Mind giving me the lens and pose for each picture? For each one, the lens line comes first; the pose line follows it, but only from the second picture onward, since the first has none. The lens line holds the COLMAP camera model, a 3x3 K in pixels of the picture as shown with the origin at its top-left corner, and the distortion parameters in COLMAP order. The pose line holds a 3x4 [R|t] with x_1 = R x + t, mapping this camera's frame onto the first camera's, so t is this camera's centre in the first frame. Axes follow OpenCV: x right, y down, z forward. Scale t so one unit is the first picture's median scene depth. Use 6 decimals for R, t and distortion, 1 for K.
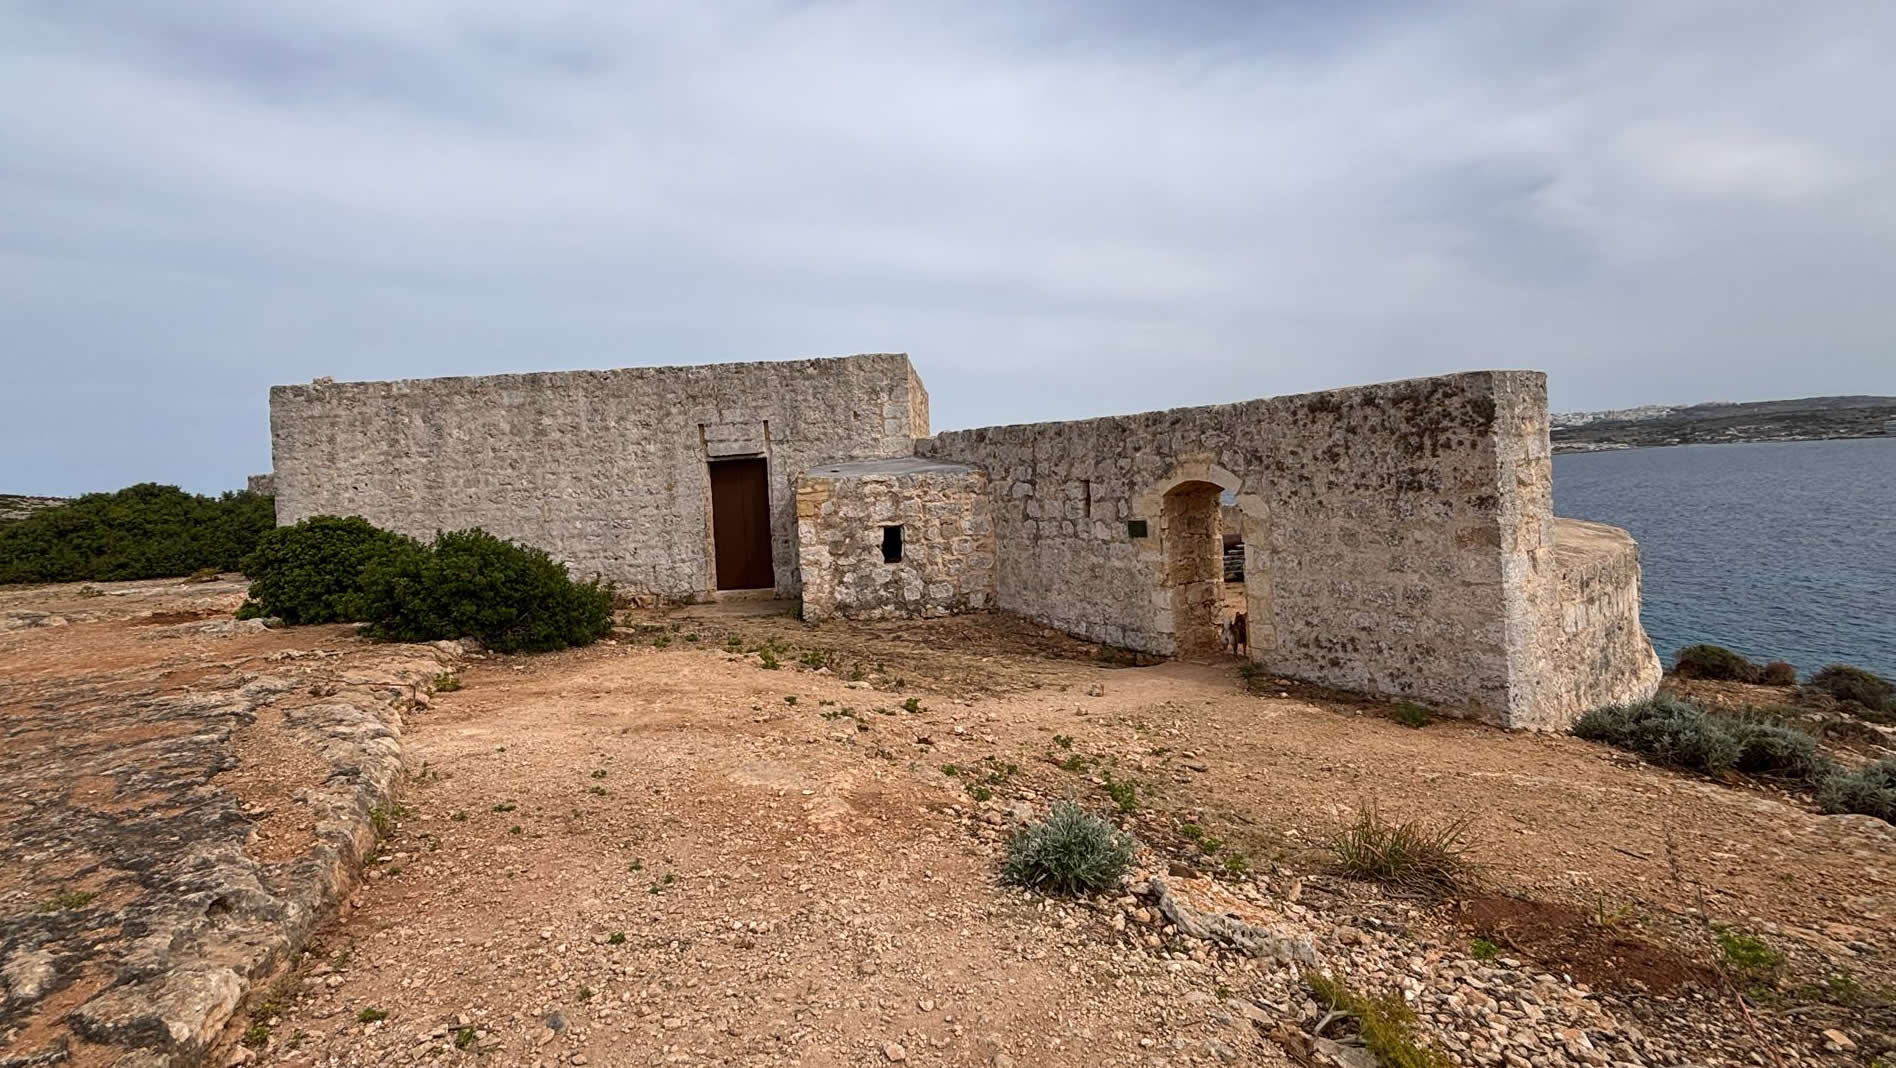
lens RADIAL K [[934.2, 0, 945.1], [0, 934.2, 488.6], [0, 0, 1]] dist [0.013693, 0.000121]
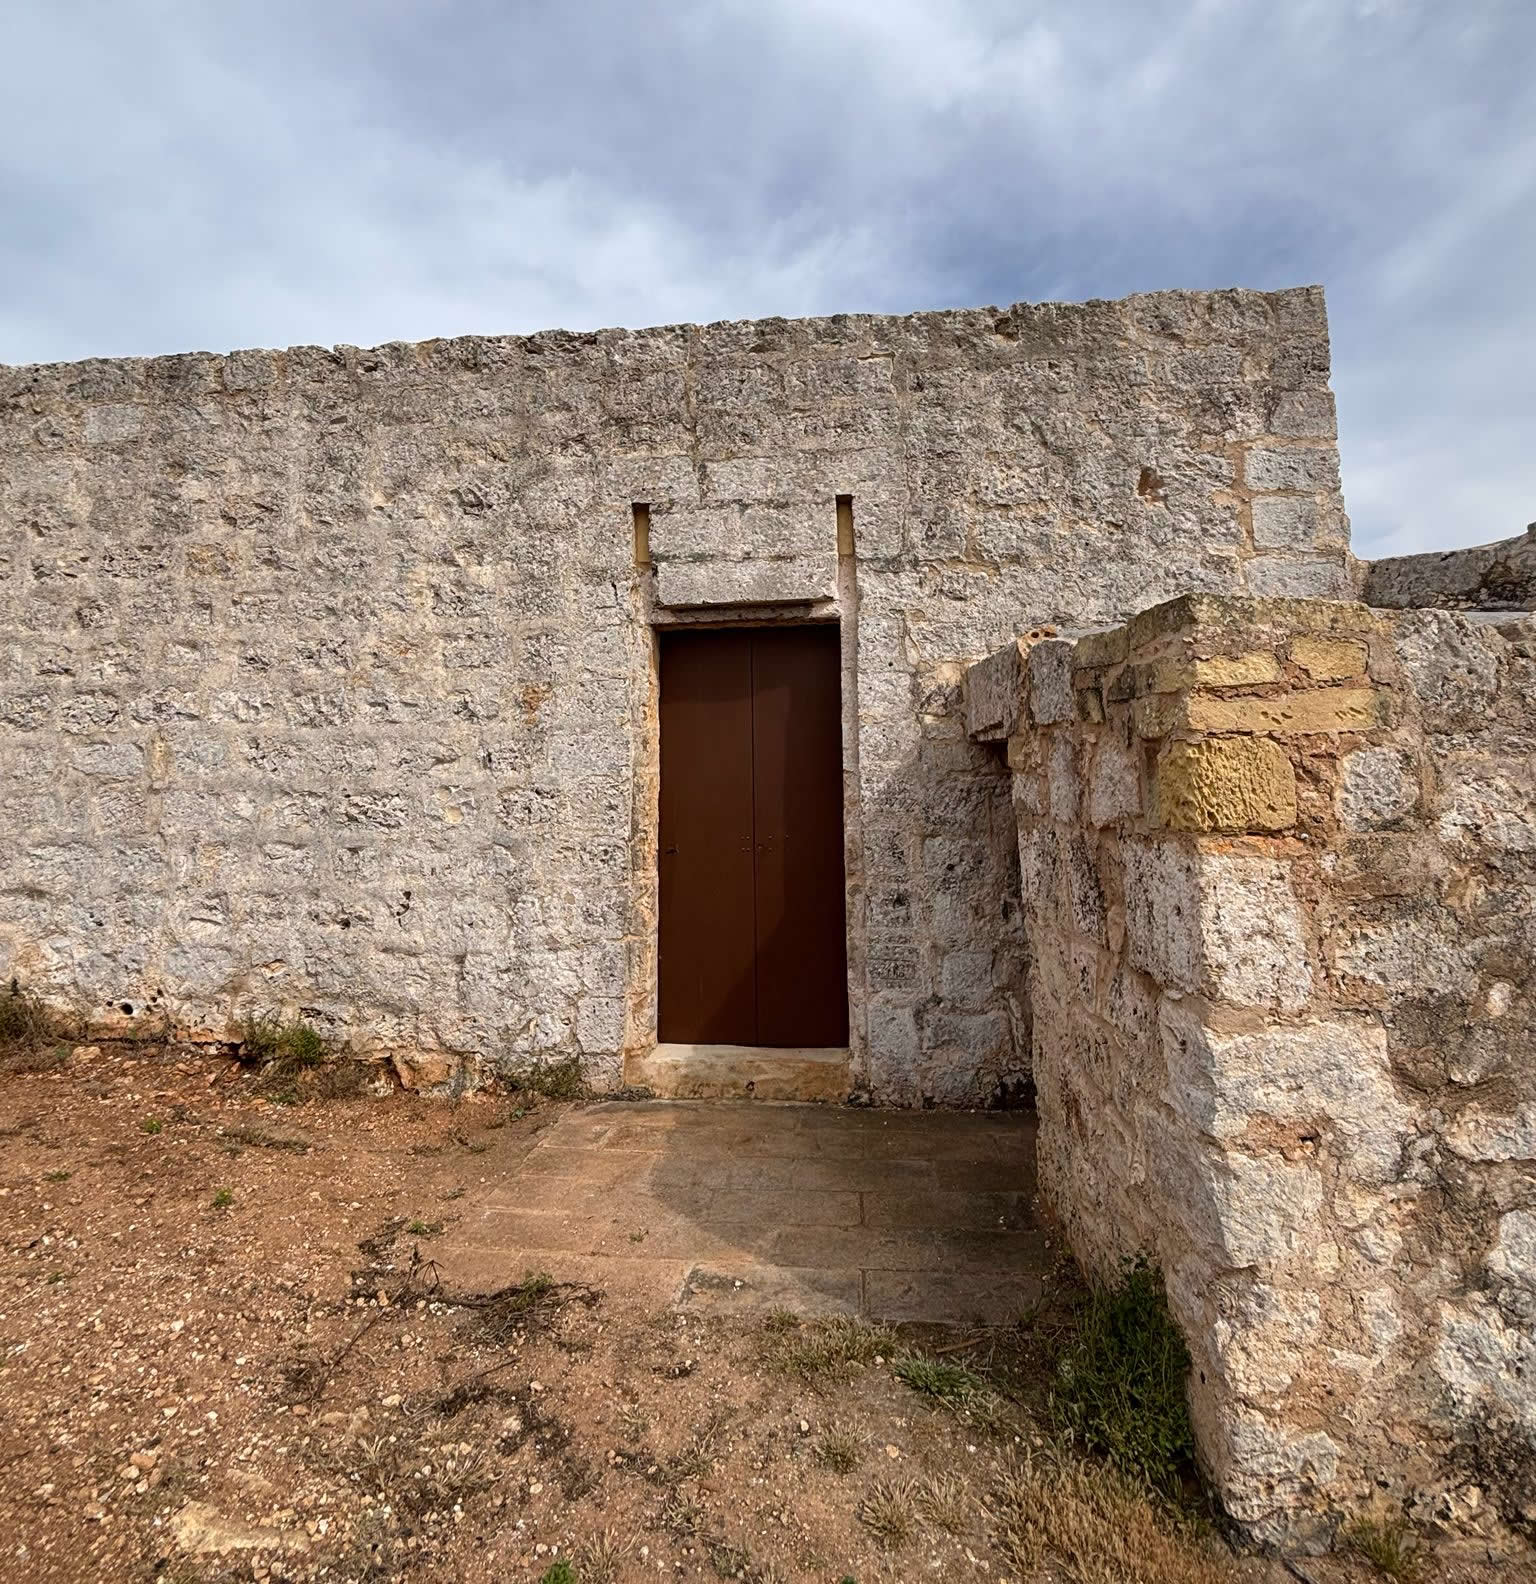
lens RADIAL K [[892.1, 0, 767.8], [0, 892.1, 661.6], [0, 0, 1]] dist [0.000270, -0.001080]
pose [[0.993705, 0.032092, -0.107338, -0.184417], [-0.045881, 0.990638, -0.128571, 0.020757], [0.102207, 0.132687, 0.985874, 0.714632]]
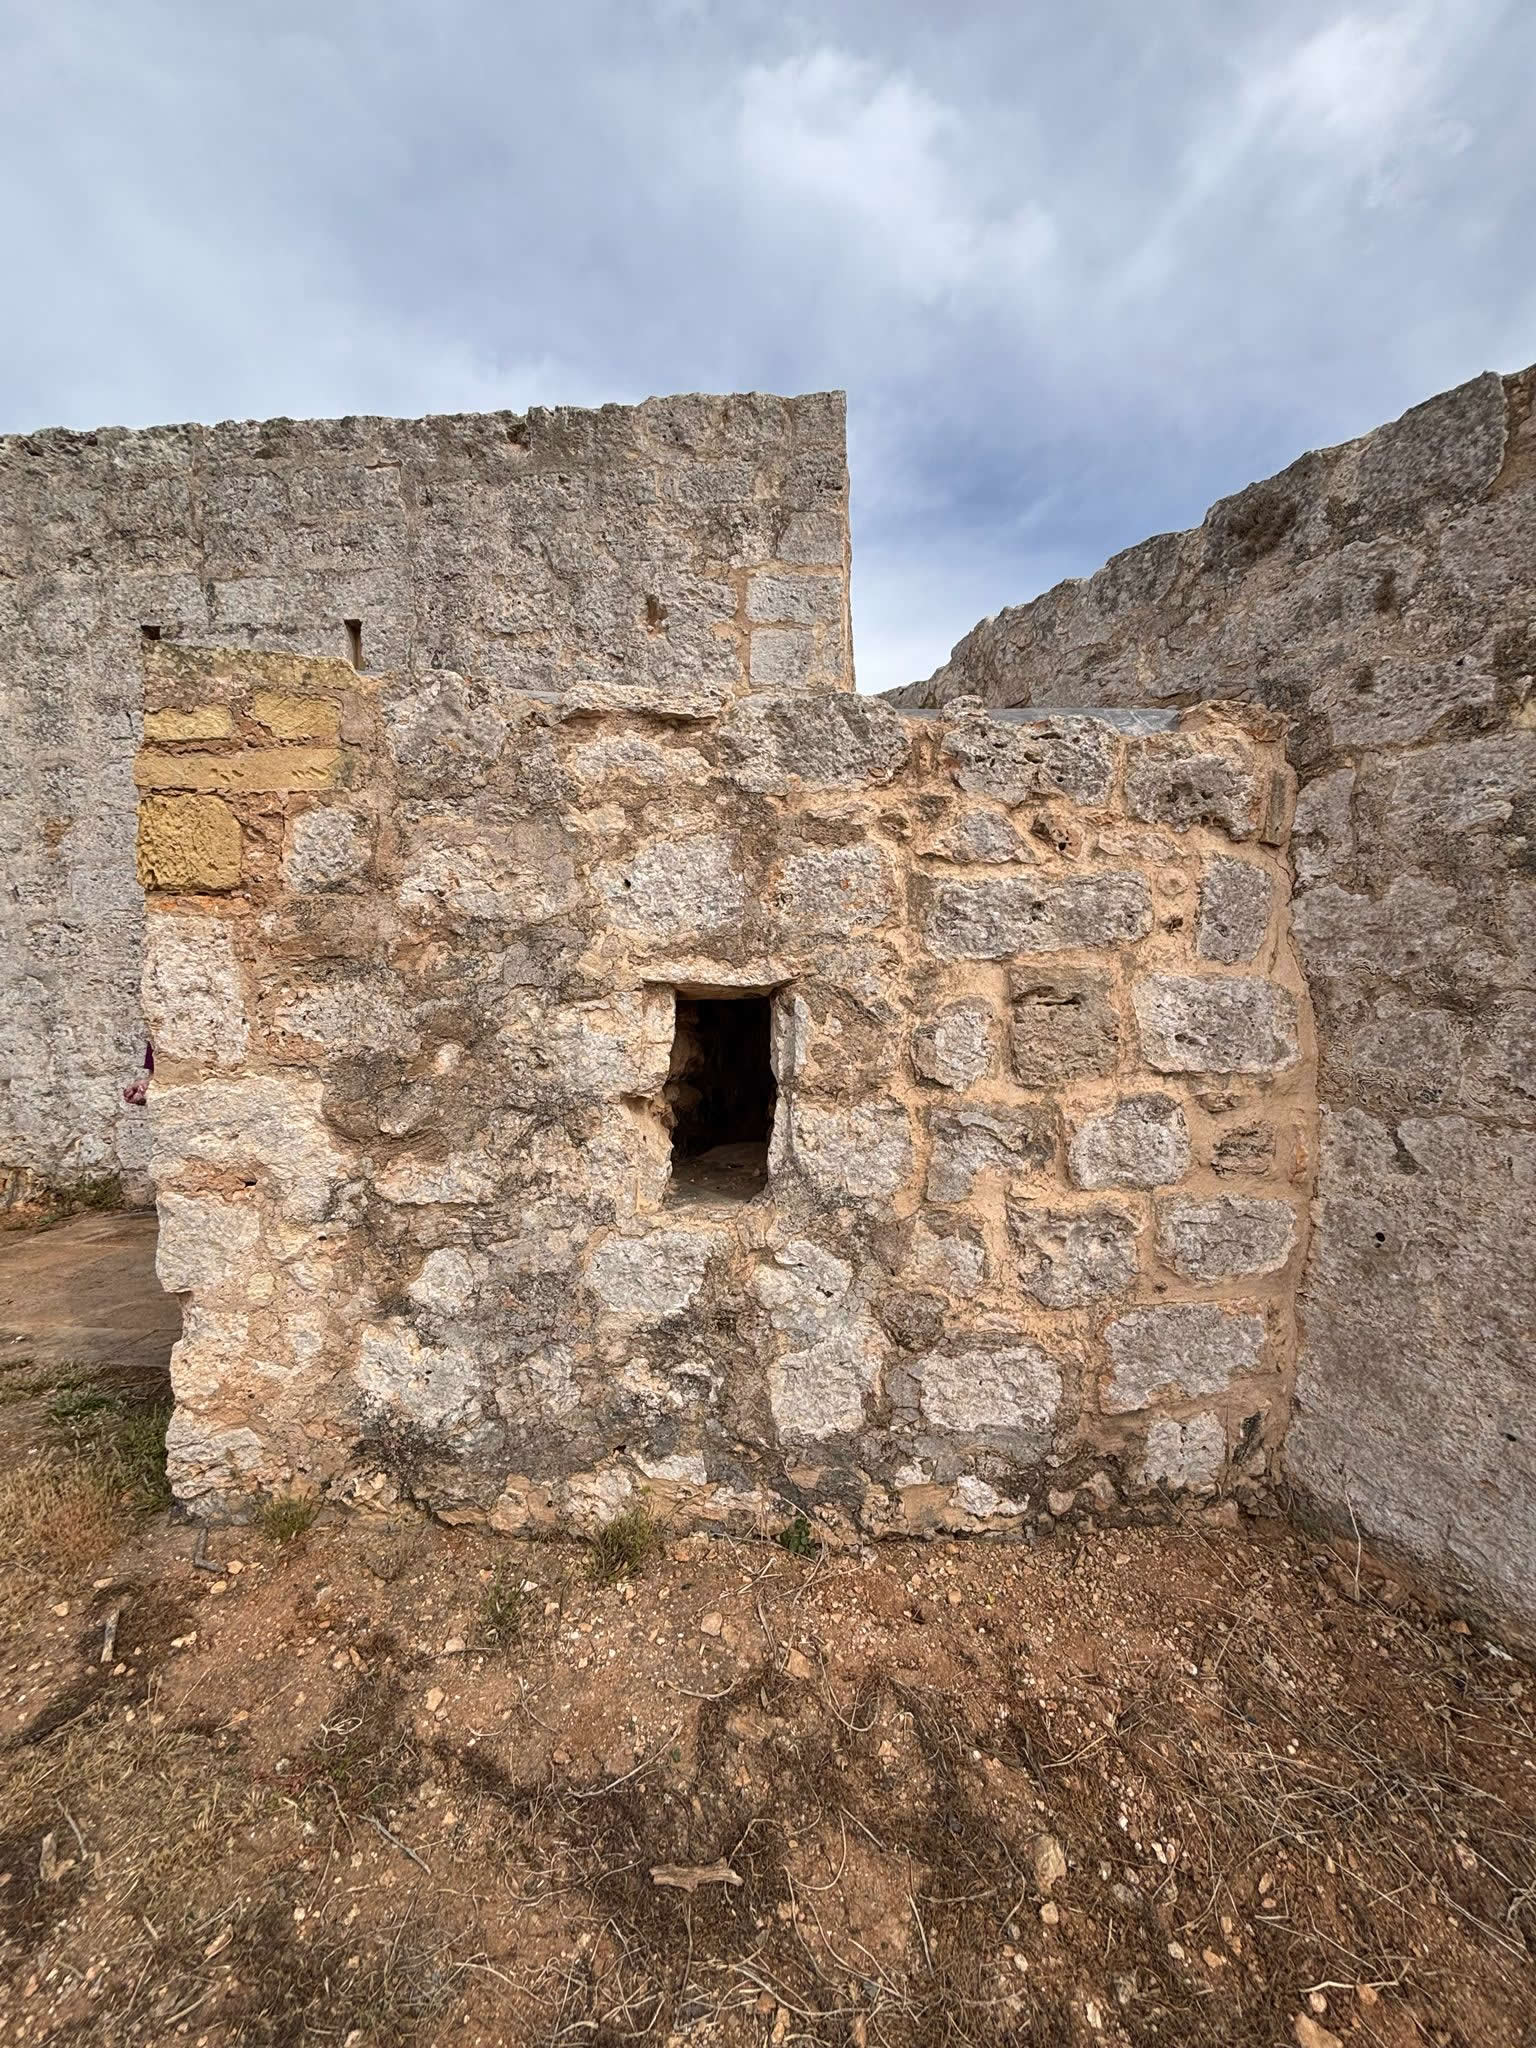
lens RADIAL K [[857.3, 0, 768.0], [0, 857.3, 1024.0], [0, 0, 1]] dist [-0.015629, 0.004424]
pose [[0.994900, 0.068079, -0.074431, -0.032123], [-0.064751, 0.996829, 0.046253, 0.033696], [0.077344, -0.041198, 0.996153, 0.736525]]
